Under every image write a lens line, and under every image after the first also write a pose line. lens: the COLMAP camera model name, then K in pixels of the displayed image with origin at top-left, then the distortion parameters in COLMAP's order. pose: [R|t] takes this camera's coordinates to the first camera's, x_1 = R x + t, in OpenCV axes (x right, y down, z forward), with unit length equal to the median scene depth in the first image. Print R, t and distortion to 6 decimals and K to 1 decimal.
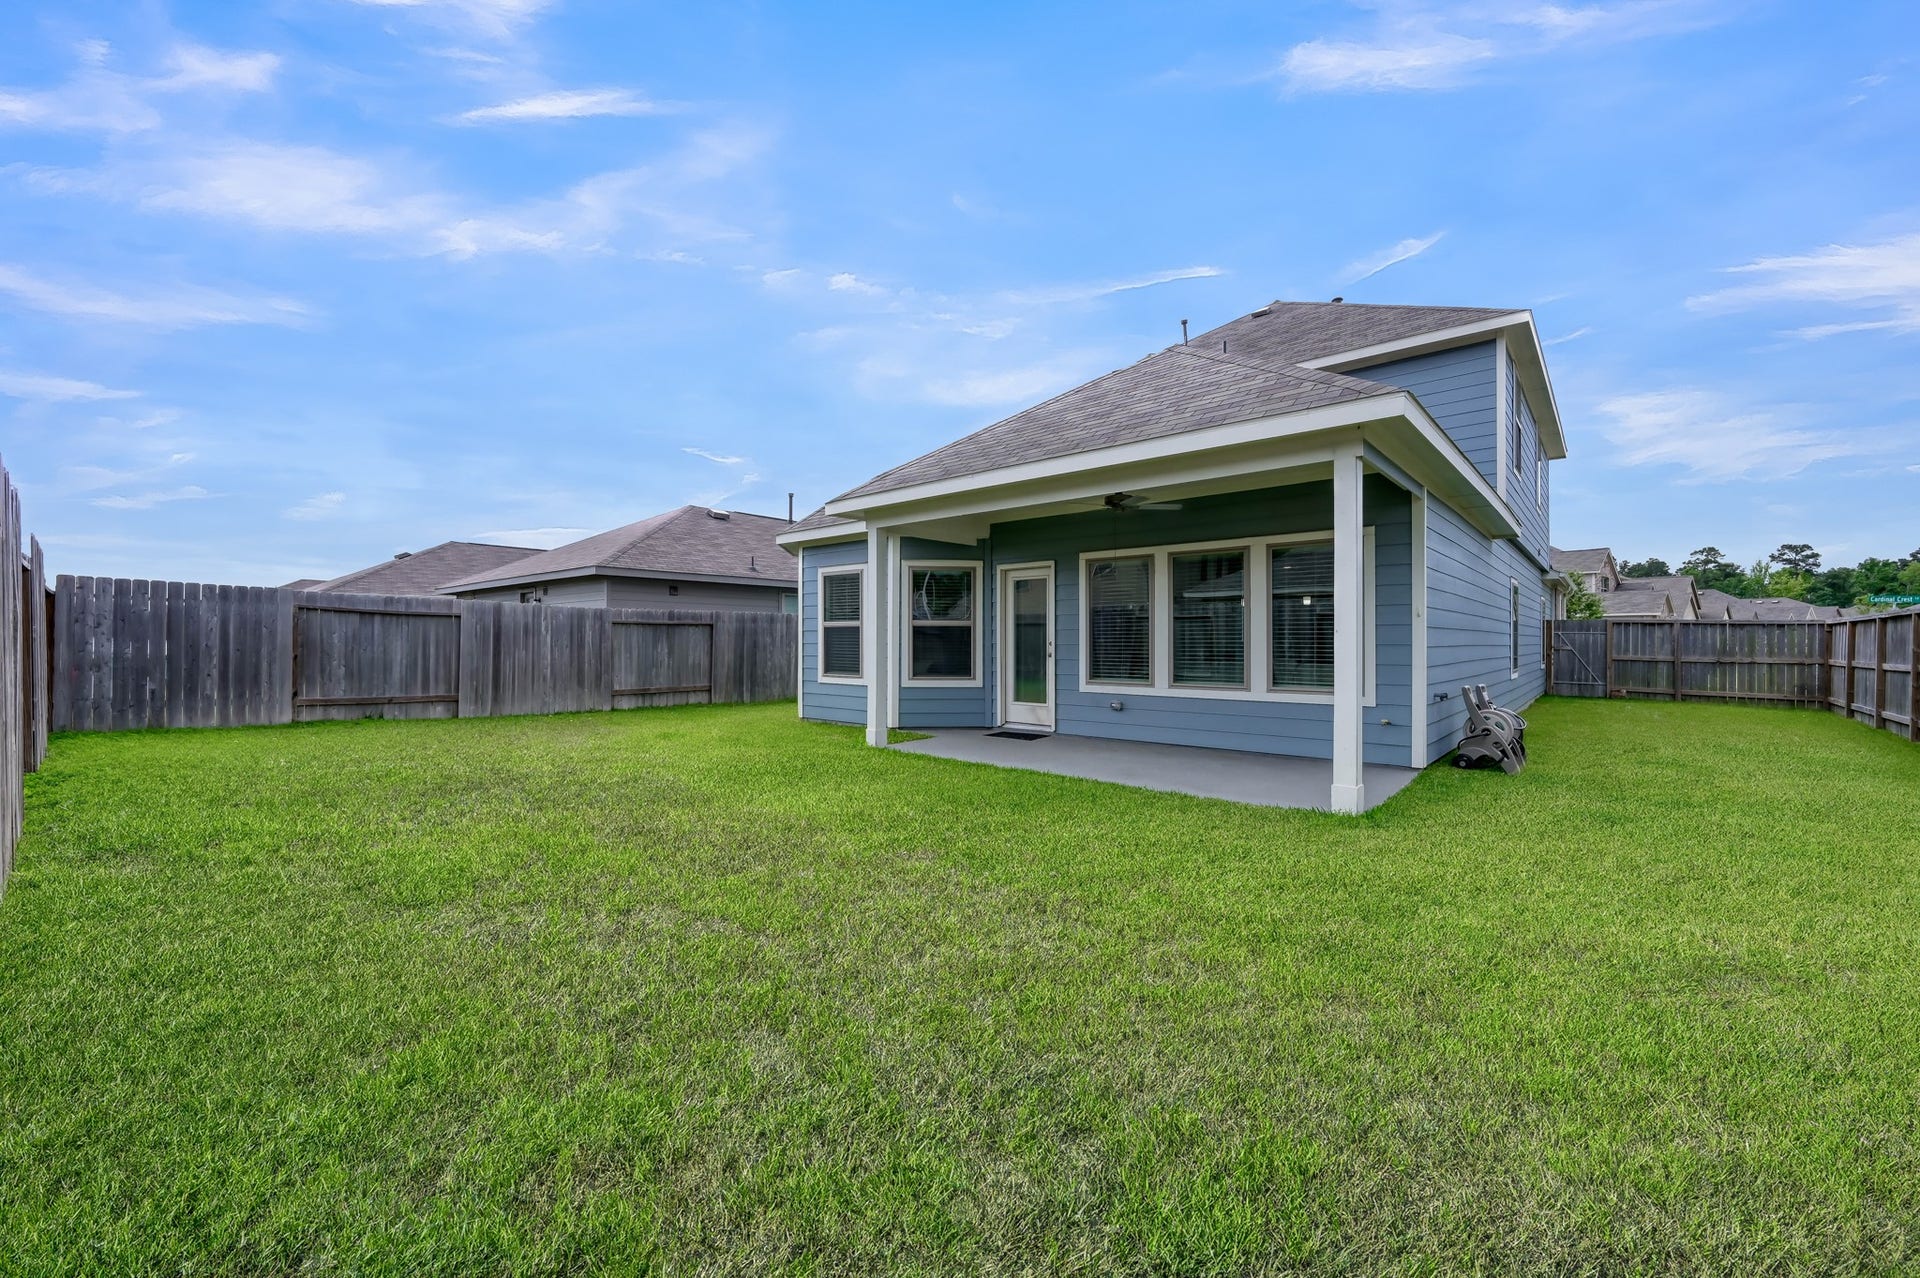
lens RADIAL K [[750.6, 0, 960.0], [0, 750.6, 639.0], [0, 0, 1]] dist [-0.001977, 0.000050]
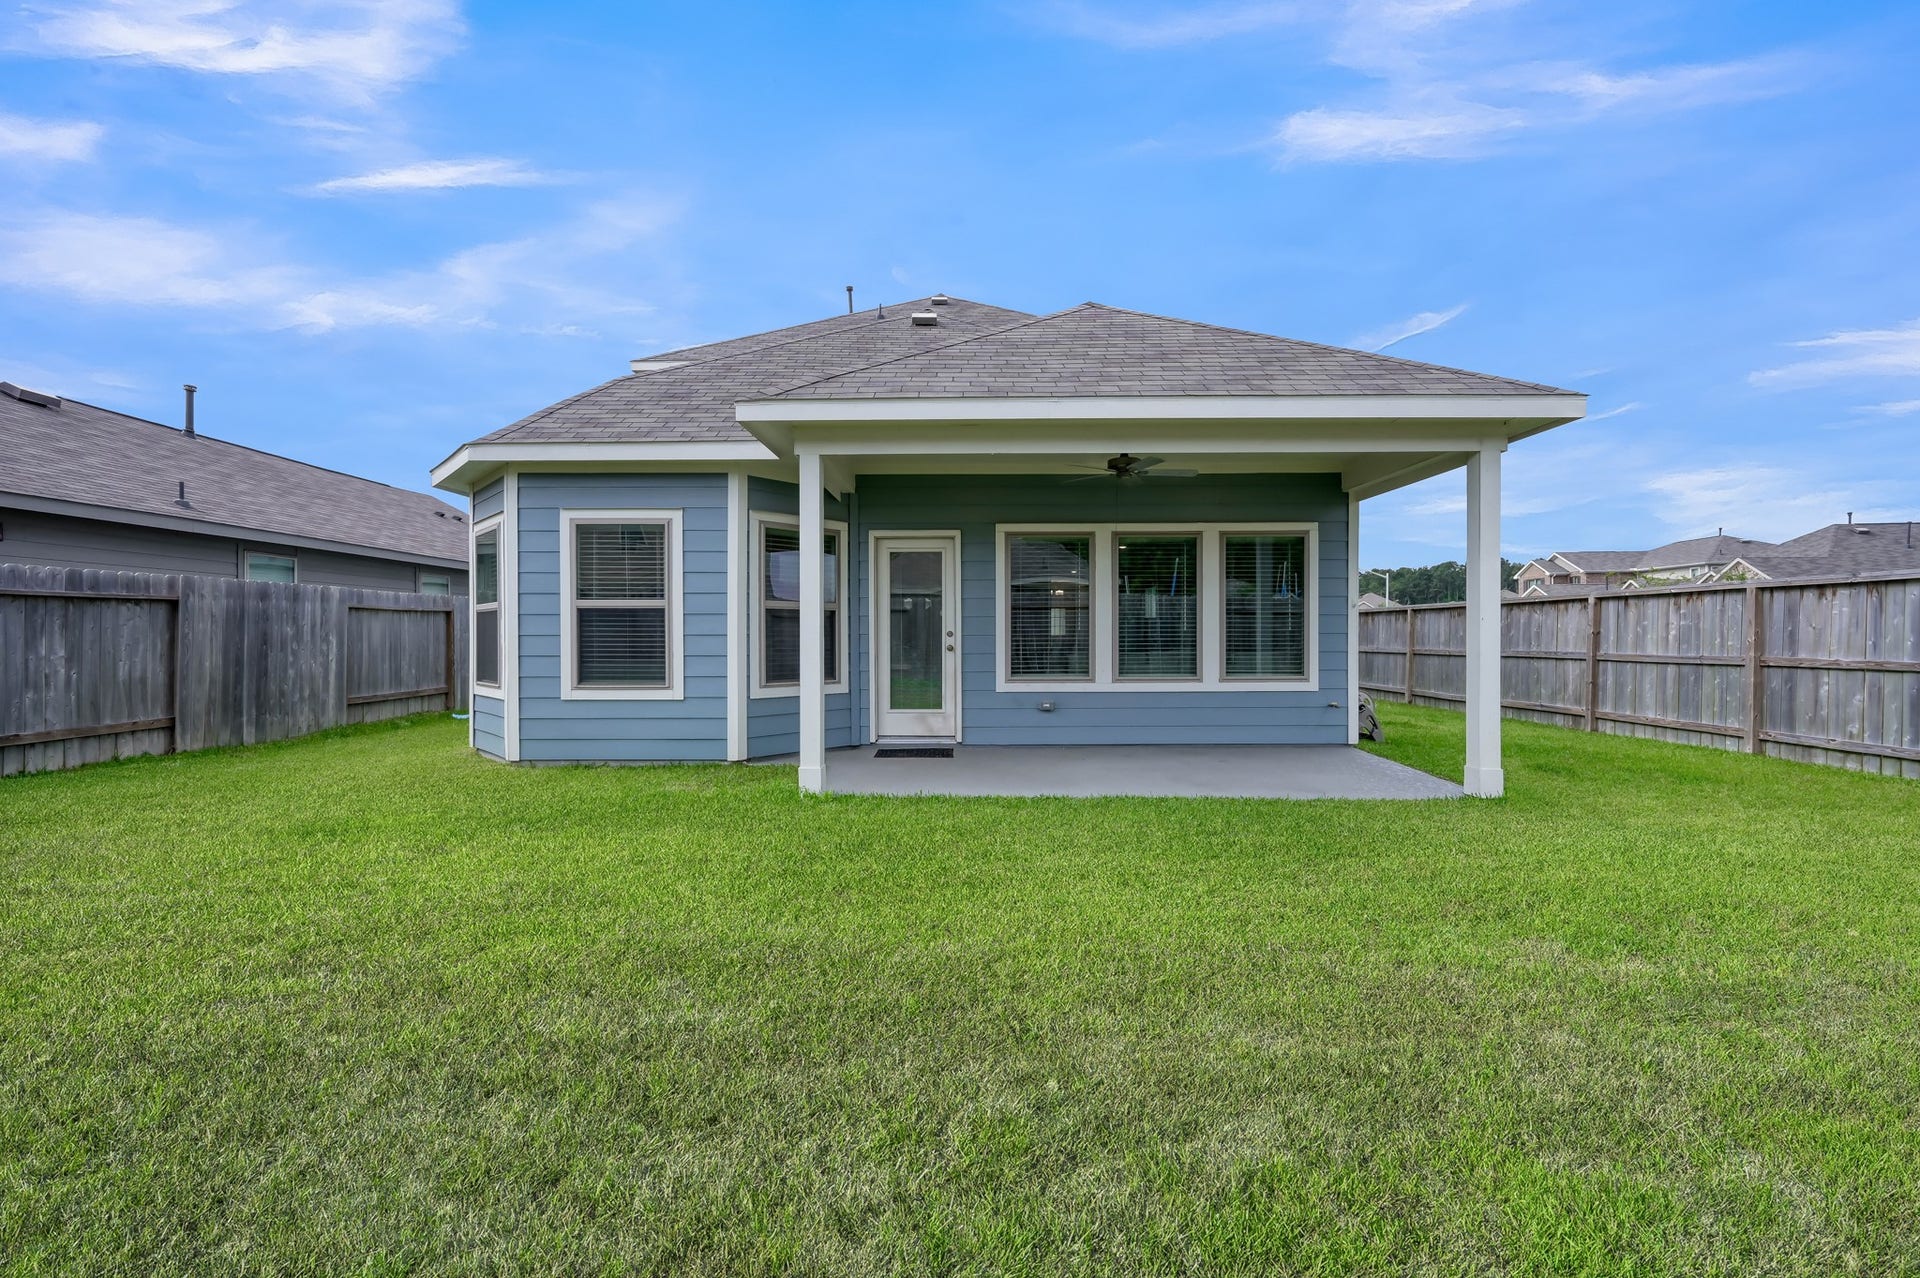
lens RADIAL K [[750.6, 0, 960.0], [0, 750.6, 639.0], [0, 0, 1]] dist [-0.001977, 0.000050]
pose [[0.754943, -0.007619, 0.655746, -0.346335], [0.001073, 0.999946, 0.010383, 0.003014], [-0.655789, -0.007136, 0.754910, 0.336407]]
